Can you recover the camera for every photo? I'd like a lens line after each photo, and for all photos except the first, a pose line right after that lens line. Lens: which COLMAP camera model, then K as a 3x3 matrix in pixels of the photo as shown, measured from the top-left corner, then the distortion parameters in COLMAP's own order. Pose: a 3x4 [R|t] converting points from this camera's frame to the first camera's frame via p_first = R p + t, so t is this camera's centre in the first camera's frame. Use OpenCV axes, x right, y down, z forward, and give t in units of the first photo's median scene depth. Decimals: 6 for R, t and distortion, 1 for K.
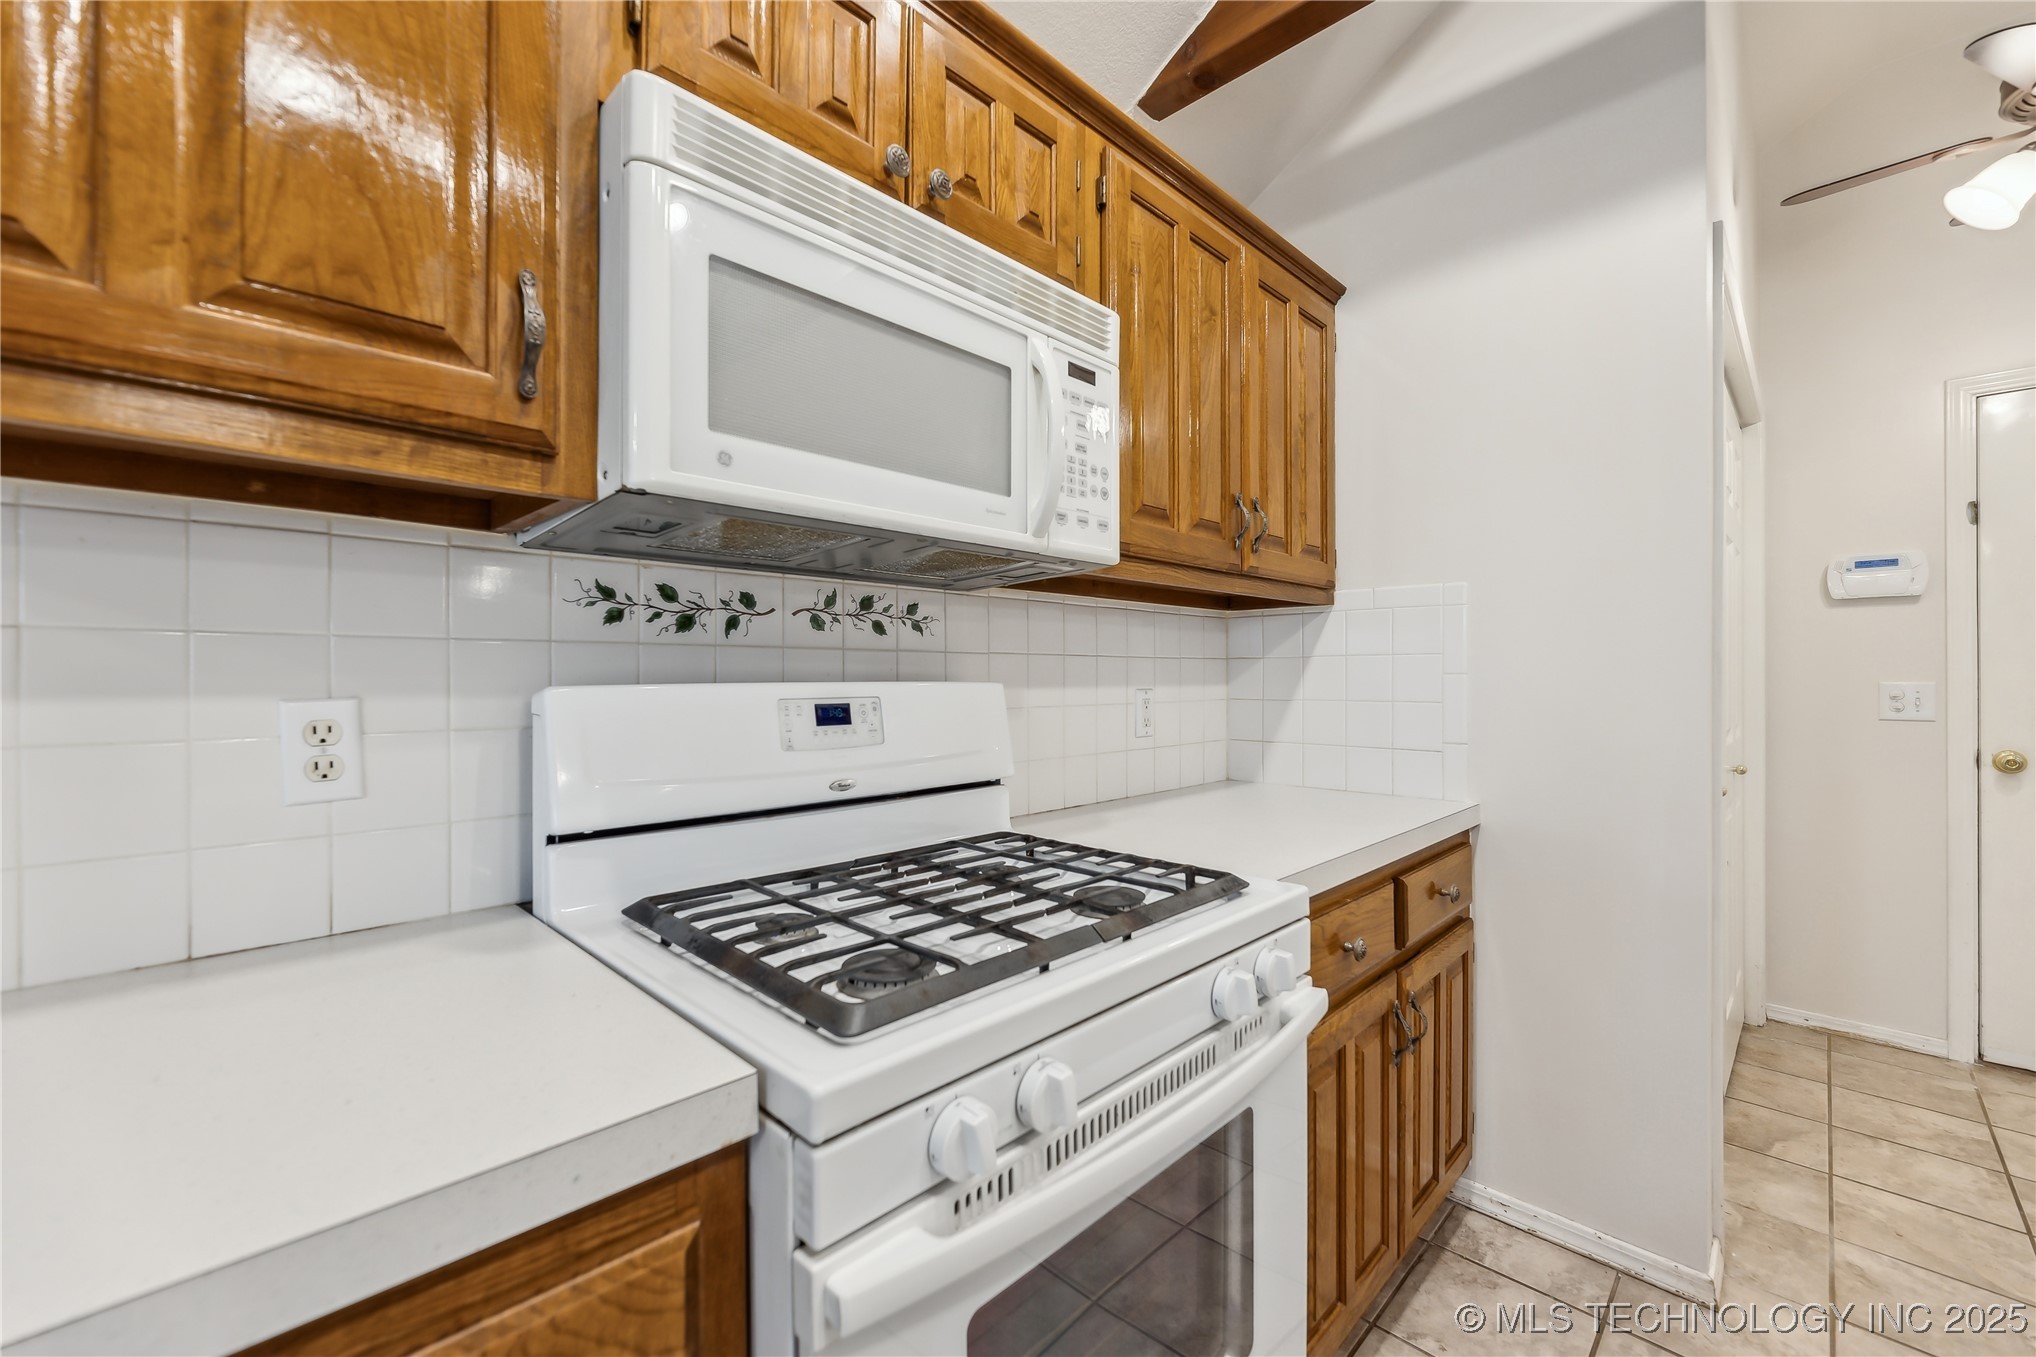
lens RADIAL K [[830.9, 0, 1012.8], [0, 830.9, 681.8], [0, 0, 1]] dist [-0.004513, 0.000966]
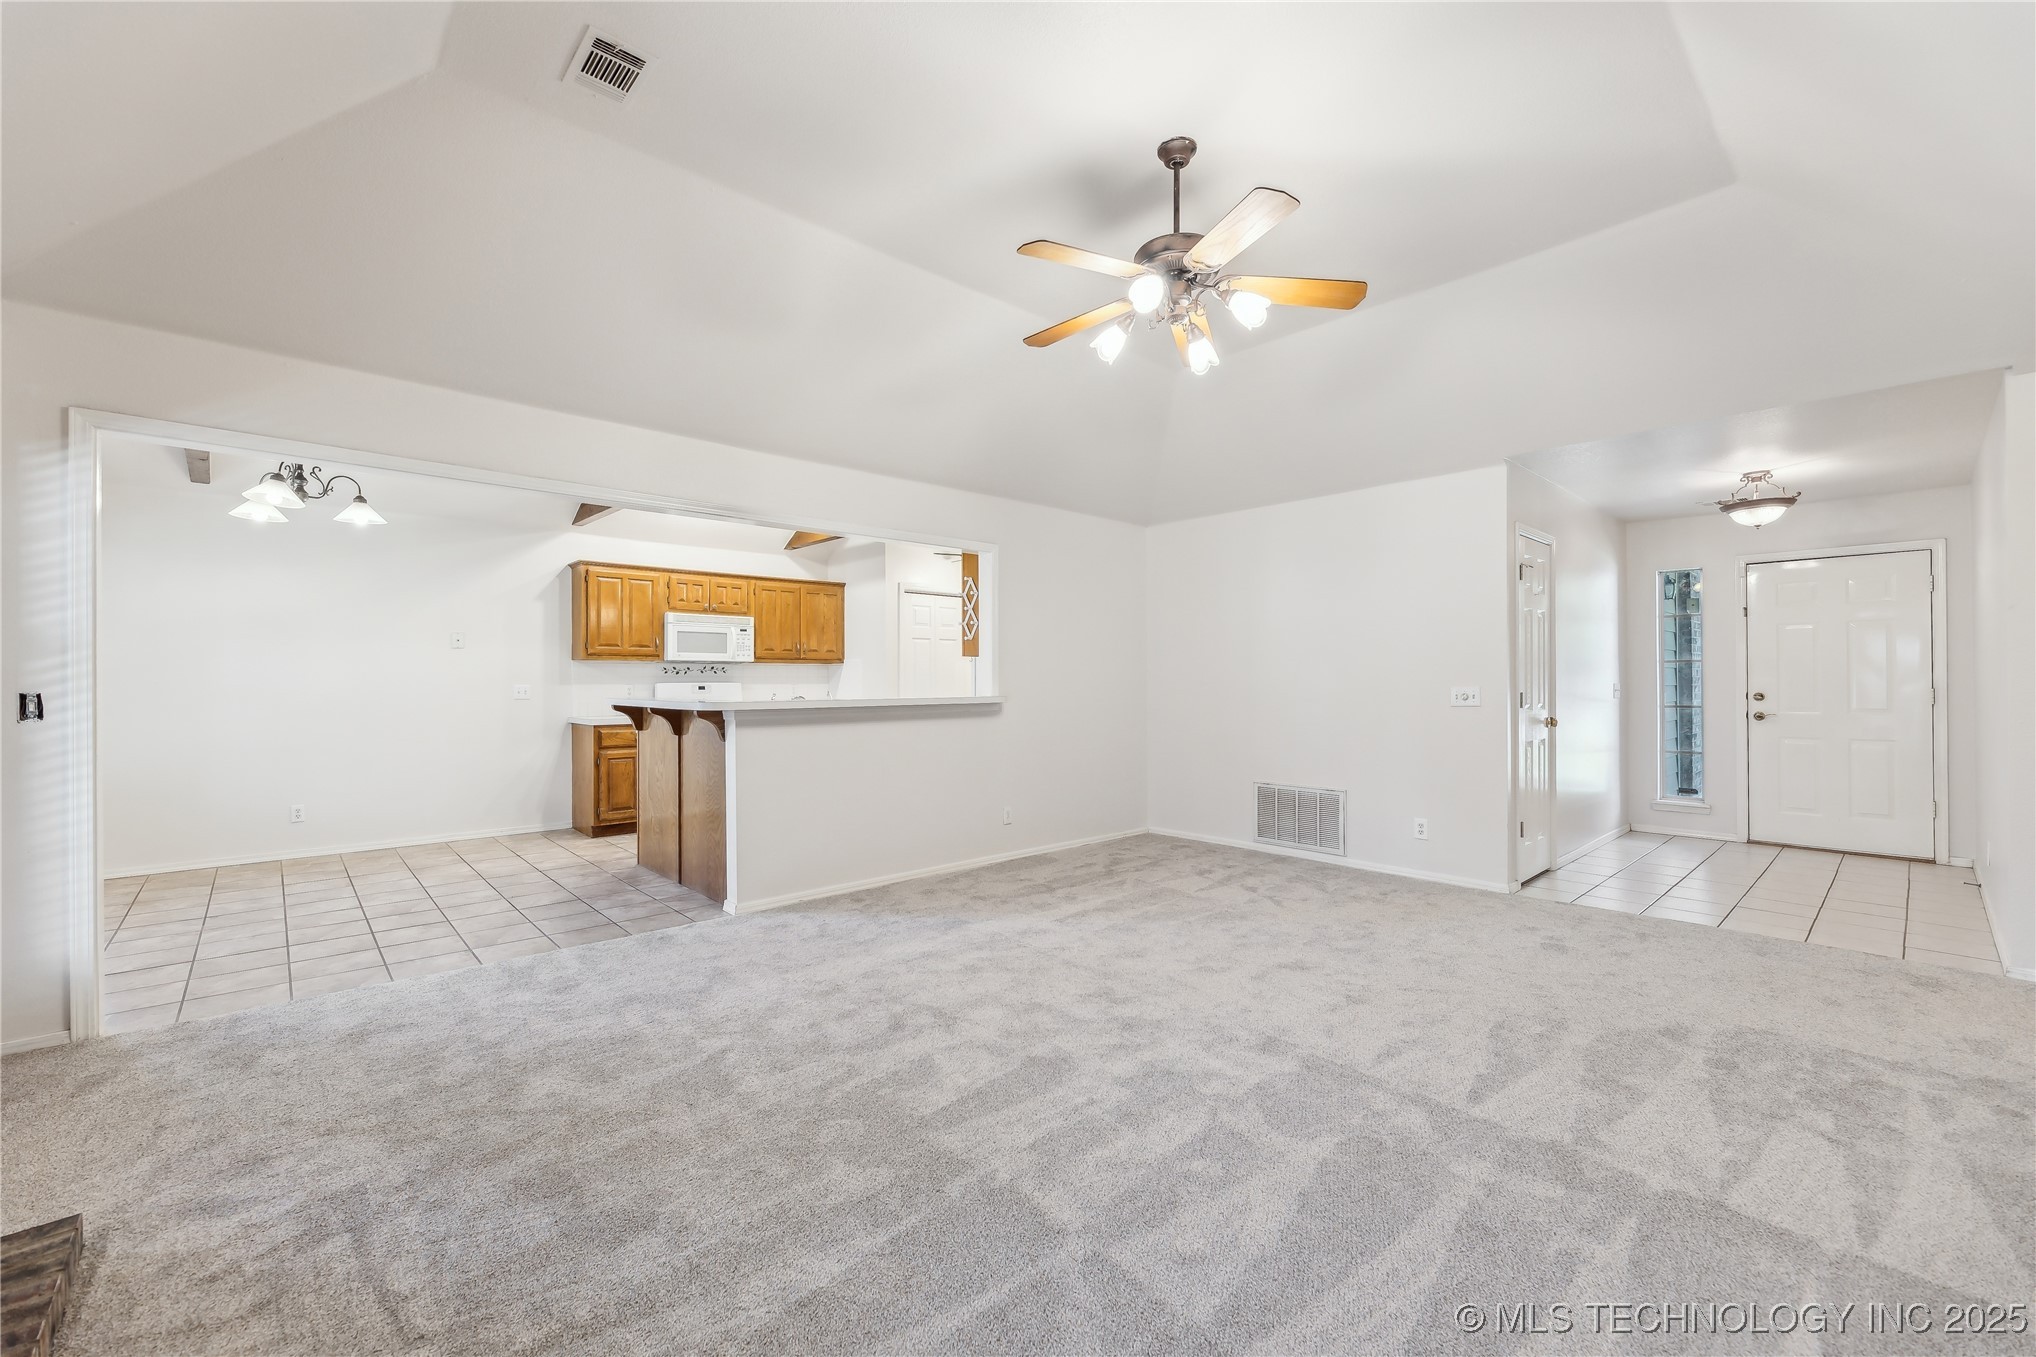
lens RADIAL K [[830.9, 0, 1015.1], [0, 830.9, 675.6], [0, 0, 1]] dist [-0.004513, 0.000966]
pose [[0.998774, -0.001217, -0.049496, 2.067325], [0.000633, 0.999930, -0.011822, 0.019939], [0.049507, 0.011776, 0.998704, -4.302014]]
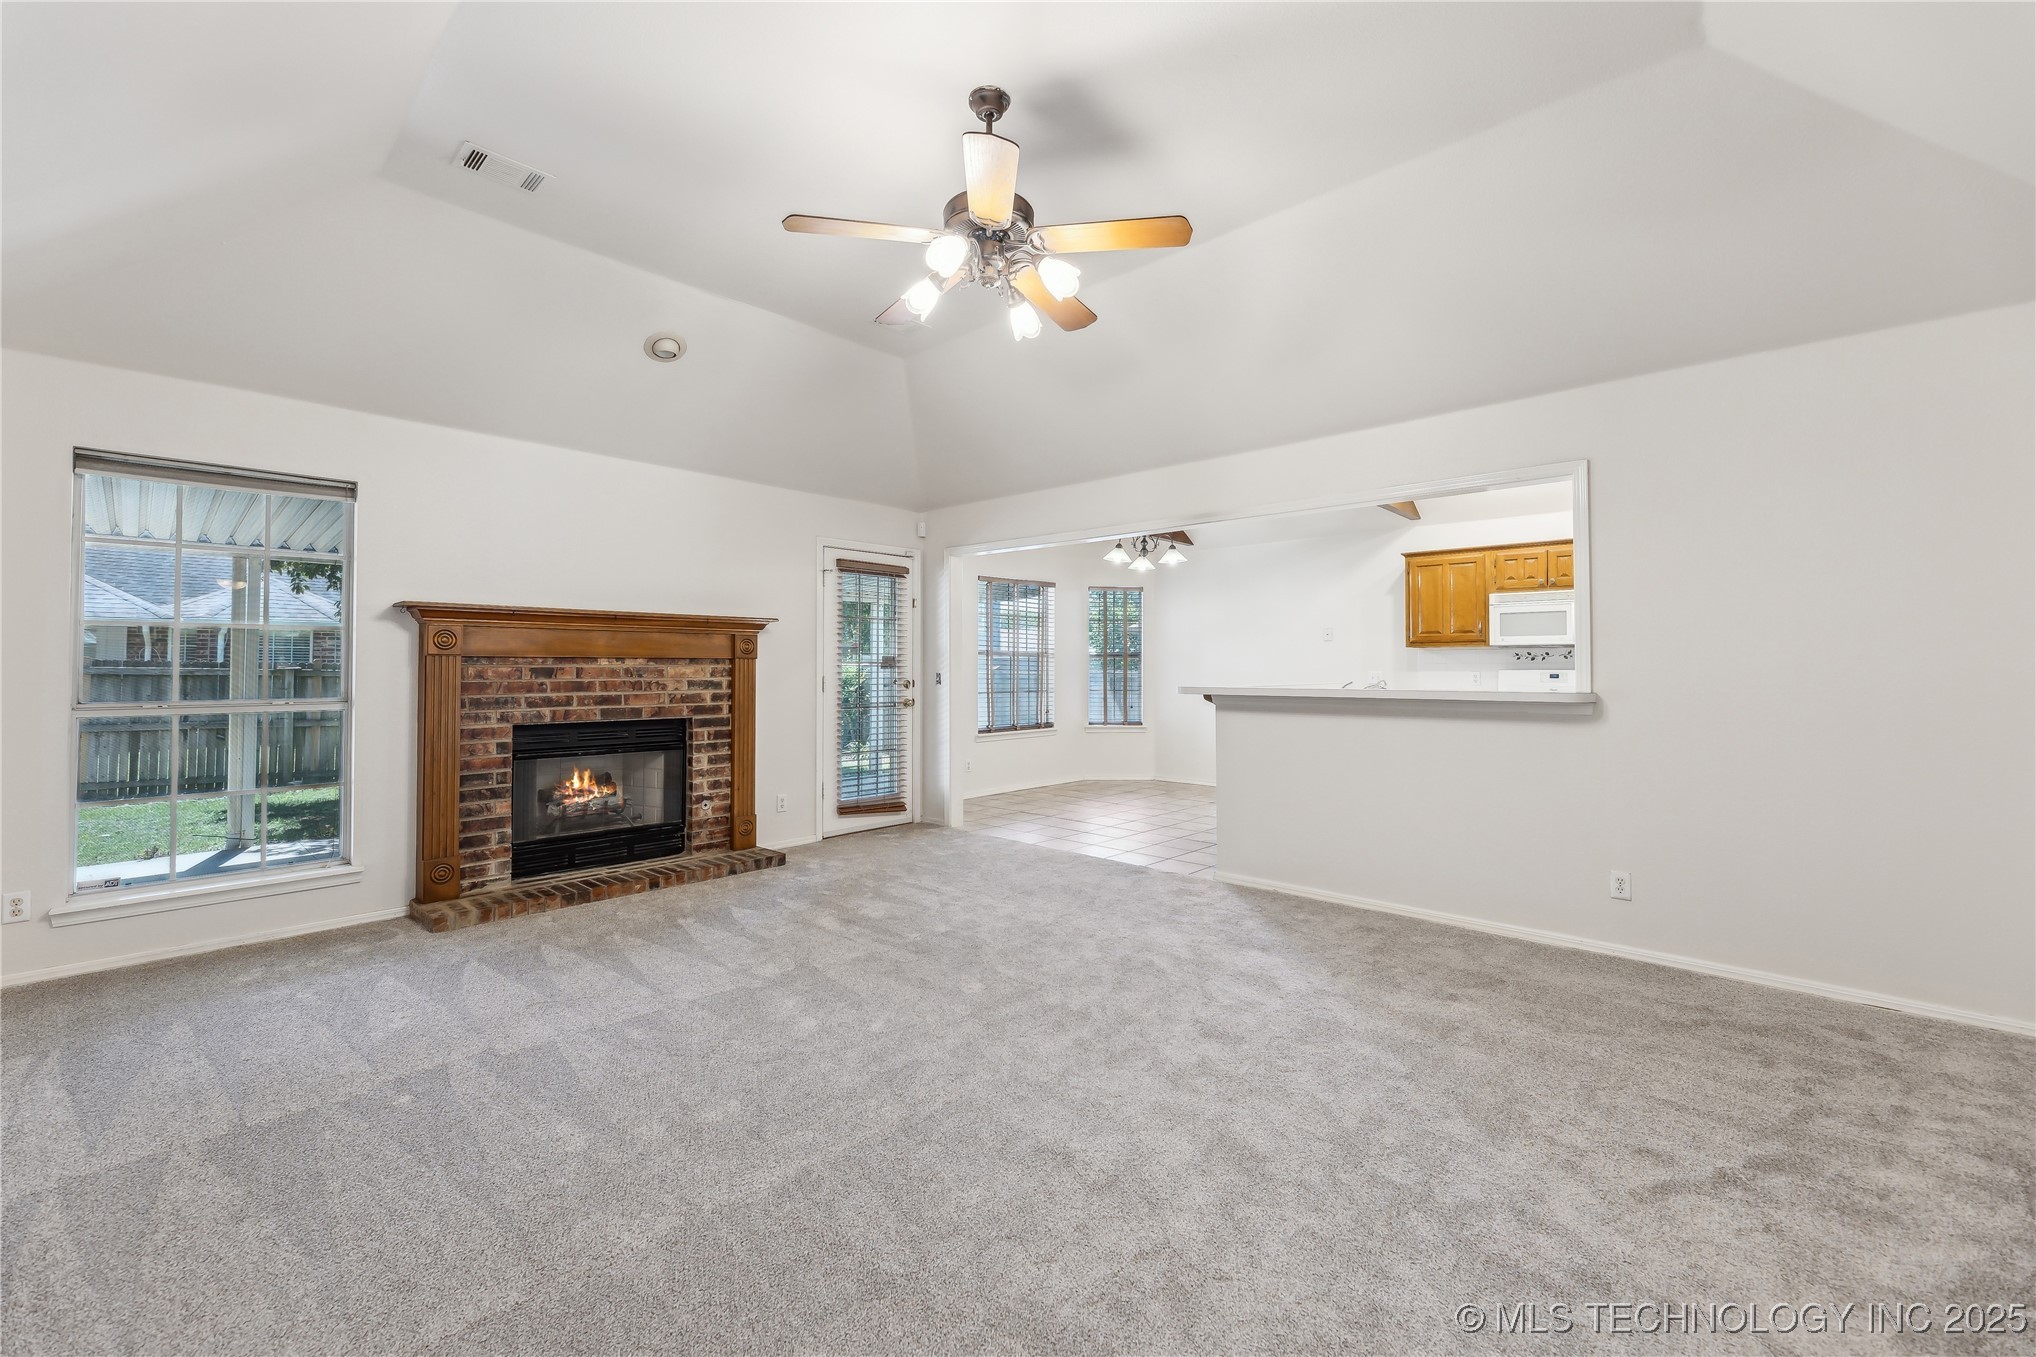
lens RADIAL K [[830.9, 0, 1024.0], [0, 830.9, 657.8], [0, 0, 1]] dist [-0.004513, 0.000966]
pose [[0.040223, -0.011213, -0.999128, 4.251861], [-0.004200, 0.999926, -0.011392, -0.000747], [0.999182, 0.004655, 0.040173, -2.208007]]
